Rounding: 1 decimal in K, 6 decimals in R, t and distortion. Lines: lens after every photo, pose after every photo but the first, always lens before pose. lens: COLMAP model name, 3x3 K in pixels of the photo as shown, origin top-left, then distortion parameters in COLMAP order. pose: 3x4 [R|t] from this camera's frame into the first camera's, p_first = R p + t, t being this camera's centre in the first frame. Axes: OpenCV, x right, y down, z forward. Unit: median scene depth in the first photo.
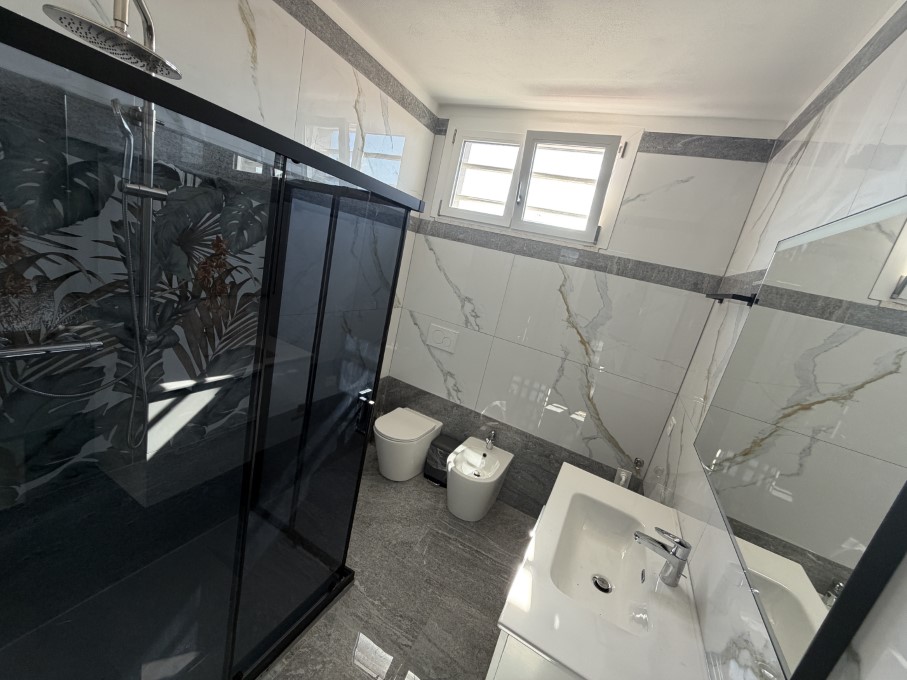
lens RADIAL K [[362.9, 0, 451.5], [0, 362.9, 339.3], [0, 0, 1]] dist [0.001119, 0.000075]
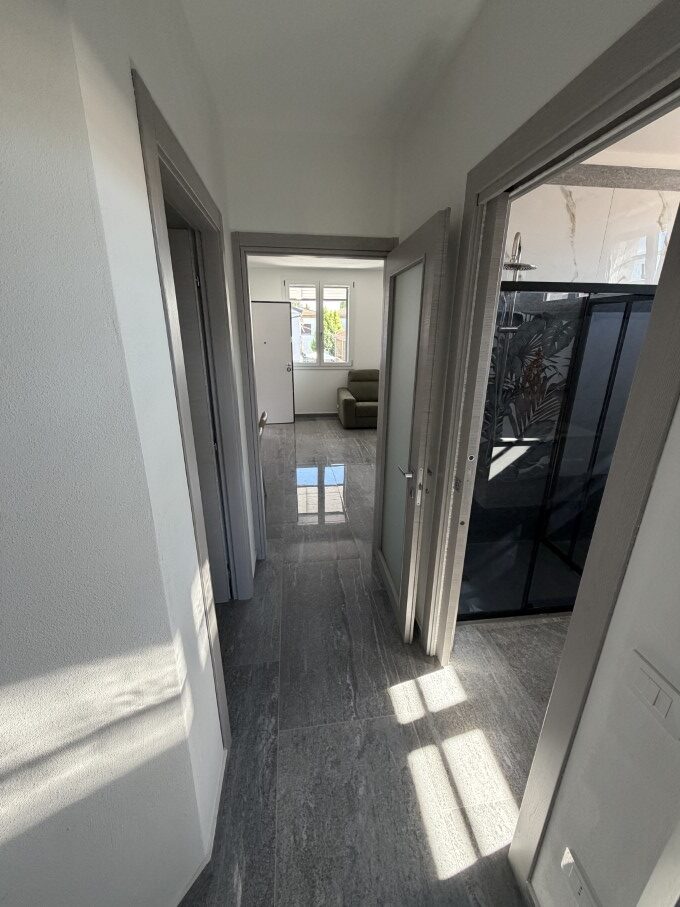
lens RADIAL K [[362.9, 0, 340.0], [0, 362.9, 453.5], [0, 0, 1]] dist [0.001119, 0.000075]
pose [[0.541215, 0.053889, -0.839156, 0.261239], [-0.077706, 0.996879, 0.013901, 0.229731], [0.837286, 0.057684, 0.543714, -0.595330]]
